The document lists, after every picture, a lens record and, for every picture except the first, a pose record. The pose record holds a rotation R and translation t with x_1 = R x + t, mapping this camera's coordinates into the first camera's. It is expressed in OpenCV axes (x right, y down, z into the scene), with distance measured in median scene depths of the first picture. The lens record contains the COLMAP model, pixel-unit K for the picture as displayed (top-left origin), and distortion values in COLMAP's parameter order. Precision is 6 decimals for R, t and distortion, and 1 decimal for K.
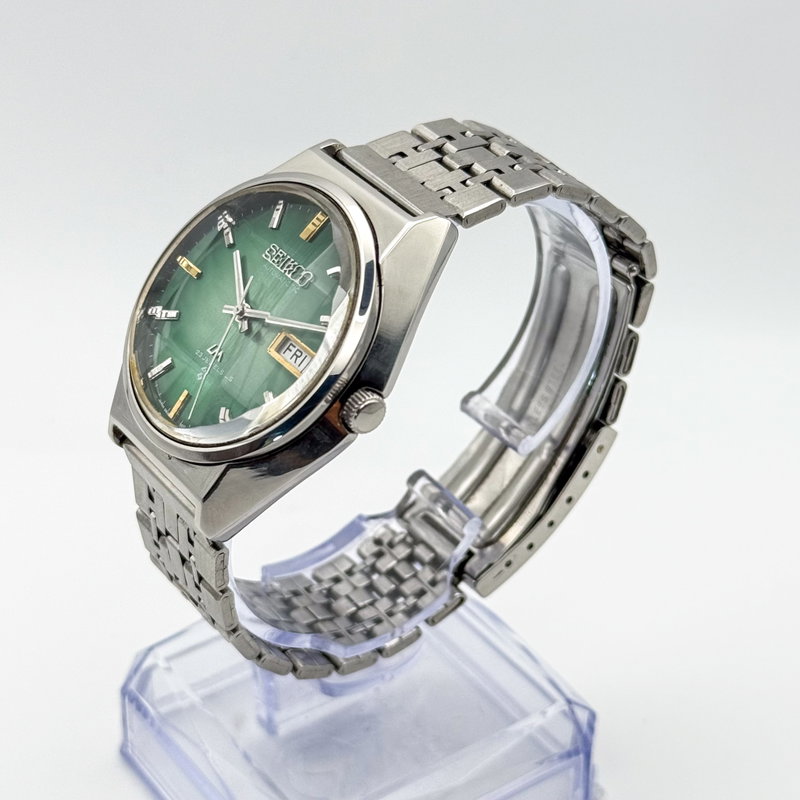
lens RADIAL K [[2012.4, 0, 400.0], [0, 2012.4, 400.0], [0, 0, 1]] dist [0.089949, -0.012599]
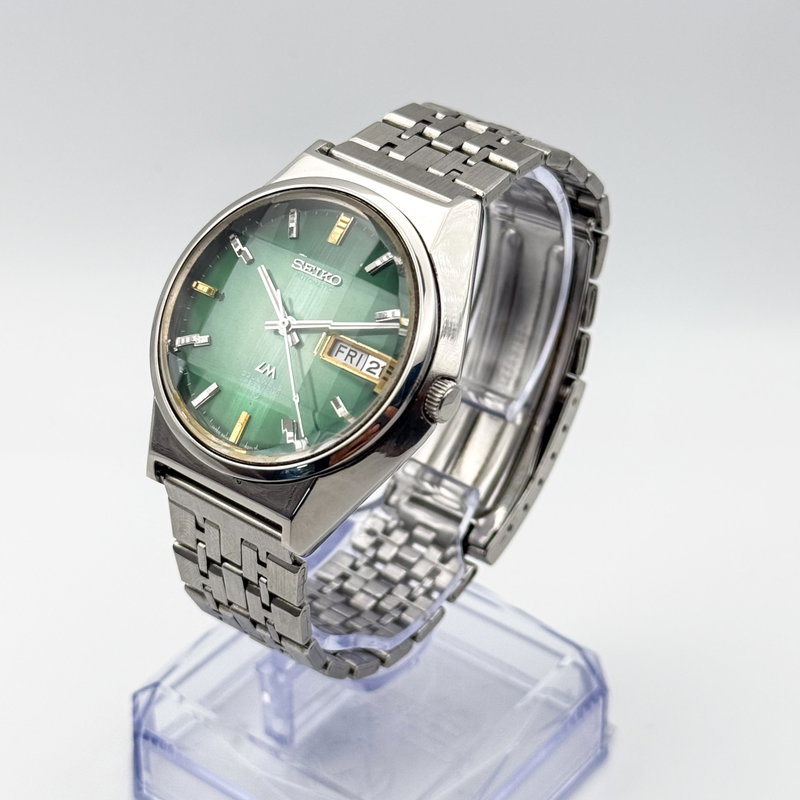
lens RADIAL K [[2012.4, 0, 400.0], [0, 2012.4, 400.0], [0, 0, 1]] dist [0.089949, -0.012599]
pose [[0.956760, -0.174432, 0.232774, -0.235131], [0.170941, 0.984650, 0.035249, -0.029404], [-0.235349, 0.006066, 0.971892, 0.021522]]
